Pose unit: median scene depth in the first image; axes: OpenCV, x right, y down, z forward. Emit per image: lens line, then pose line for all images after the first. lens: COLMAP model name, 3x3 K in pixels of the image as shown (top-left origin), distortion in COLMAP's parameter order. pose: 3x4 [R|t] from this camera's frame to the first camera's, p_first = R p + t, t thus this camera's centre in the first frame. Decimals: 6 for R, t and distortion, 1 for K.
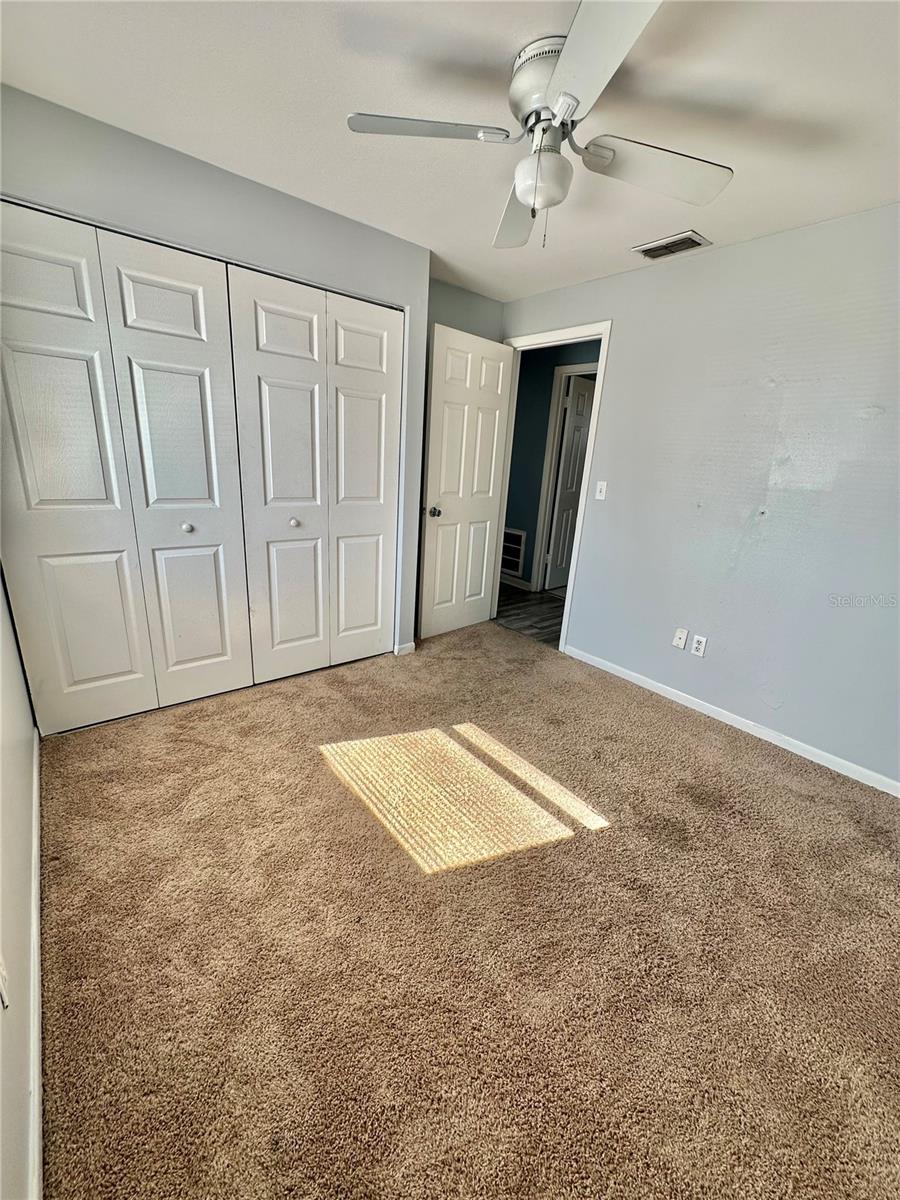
lens RADIAL K [[473.7, 0, 448.0], [0, 473.7, 598.0], [0, 0, 1]] dist [0.001916, -0.000390]
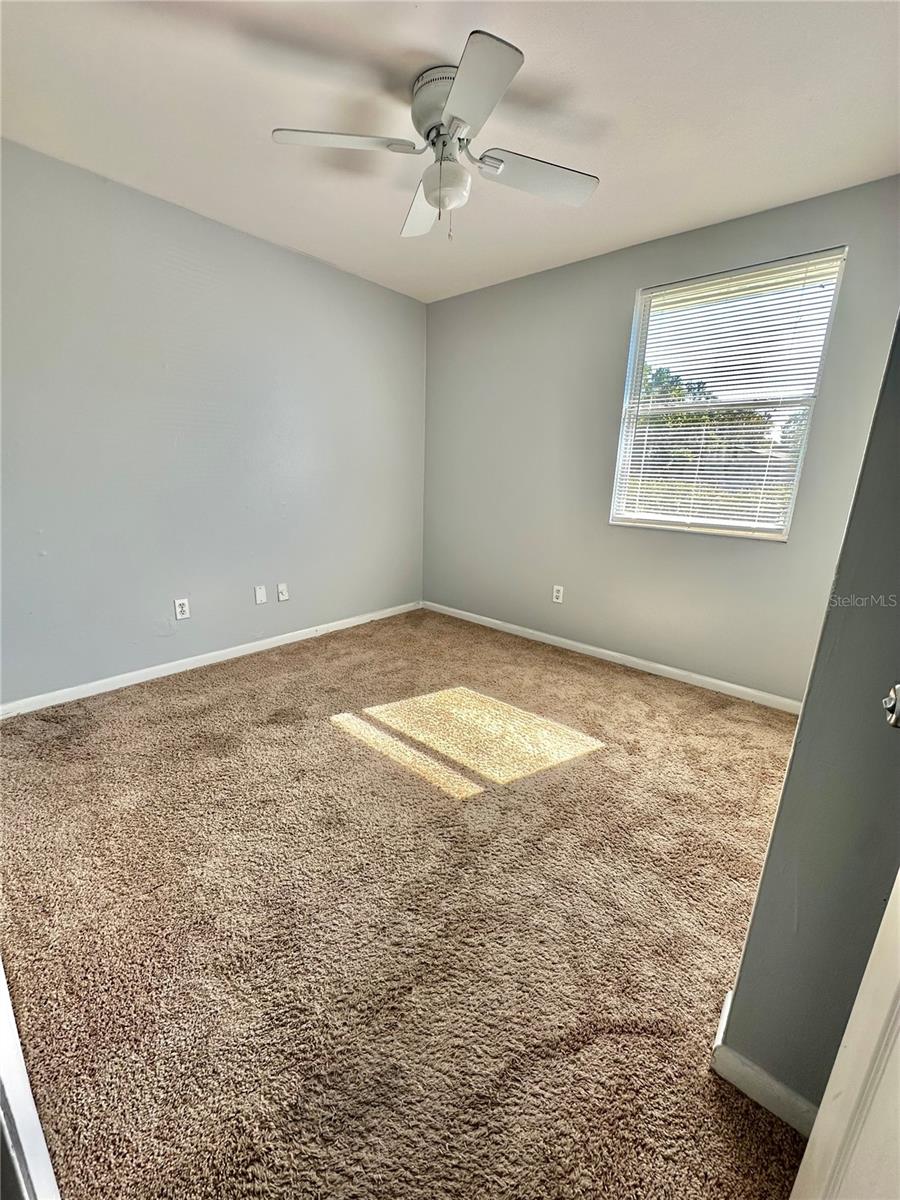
lens RADIAL K [[473.7, 0, 452.1], [0, 473.7, 600.0], [0, 0, 1]] dist [0.001916, -0.000390]
pose [[-0.978355, -0.052891, -0.200061, 0.286085], [-0.150626, 0.844933, 0.513225, -0.444920], [0.141893, 0.532251, -0.834611, 1.854039]]
